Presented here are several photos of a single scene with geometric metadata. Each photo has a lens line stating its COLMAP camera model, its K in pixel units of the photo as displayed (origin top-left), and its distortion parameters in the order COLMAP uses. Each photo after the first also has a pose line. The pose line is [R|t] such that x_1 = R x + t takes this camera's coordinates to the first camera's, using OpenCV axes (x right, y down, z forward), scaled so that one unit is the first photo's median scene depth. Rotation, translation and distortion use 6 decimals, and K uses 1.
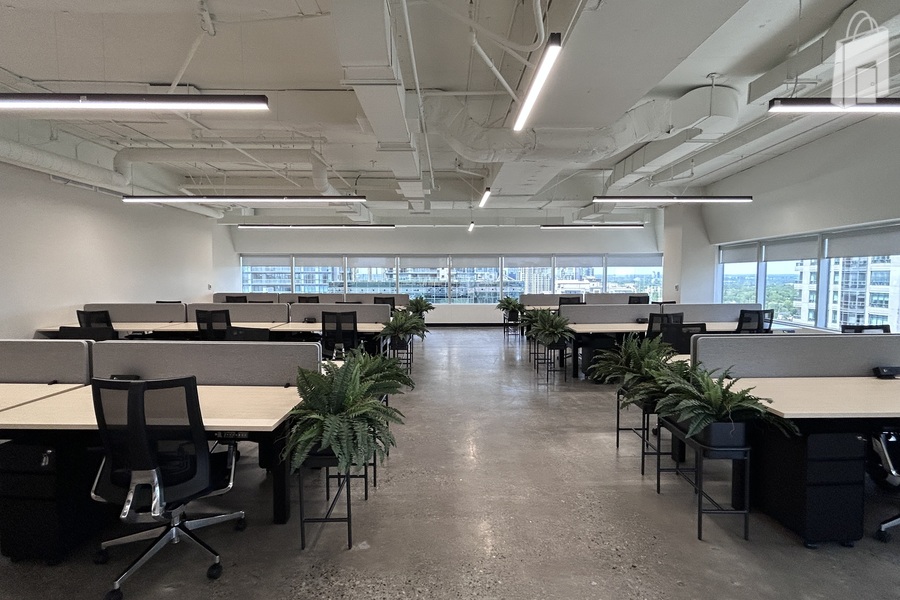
lens RADIAL K [[429.1, 0, 450.0], [0, 429.1, 300.0], [0, 0, 1]] dist [-0.015107, 0.010630]
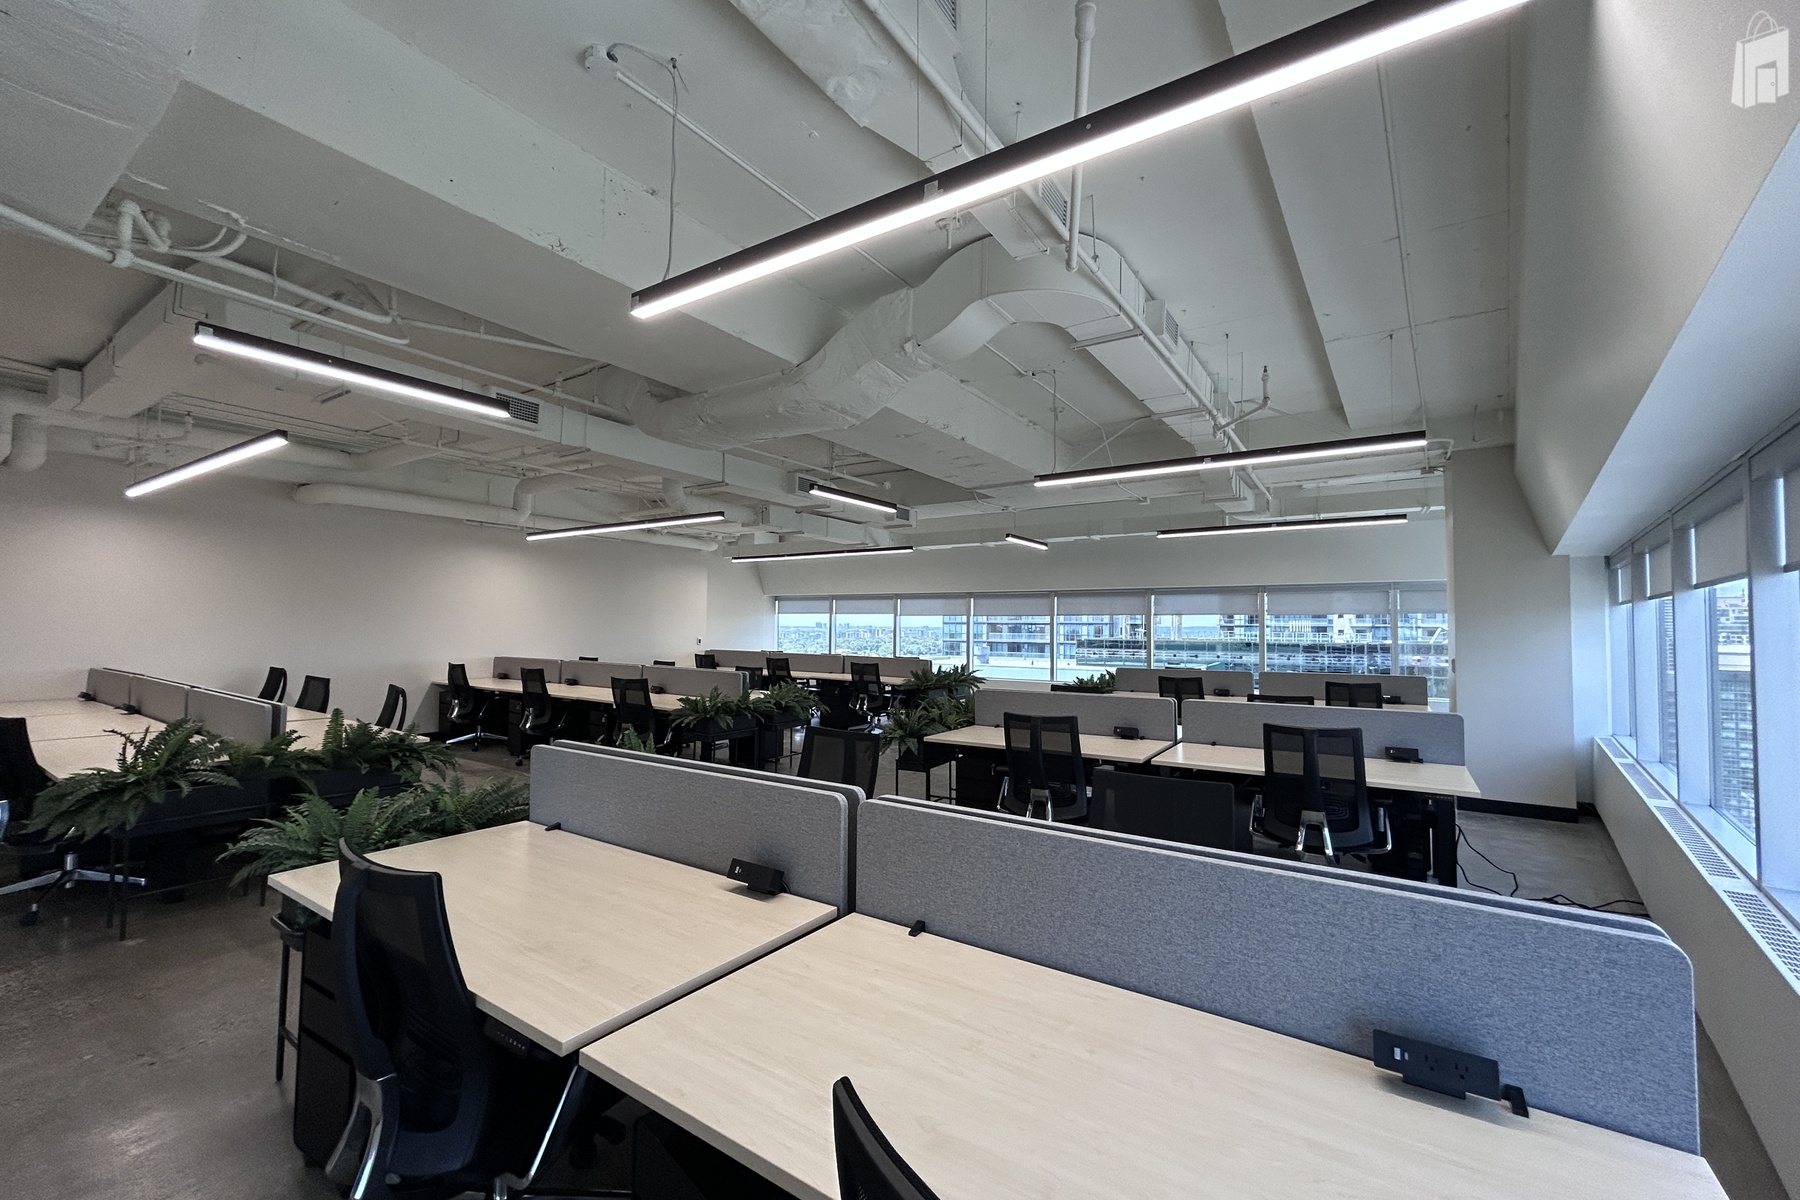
lens RADIAL K [[741.2, 0, 900.0], [0, 741.2, 600.0], [0, 0, 1]] dist [-0.019731, -0.000093]
pose [[0.844126, -0.013034, -0.535986, 0.423955], [-0.038133, 0.995713, -0.084268, -0.010279], [0.534787, 0.091572, 0.840011, 0.122968]]
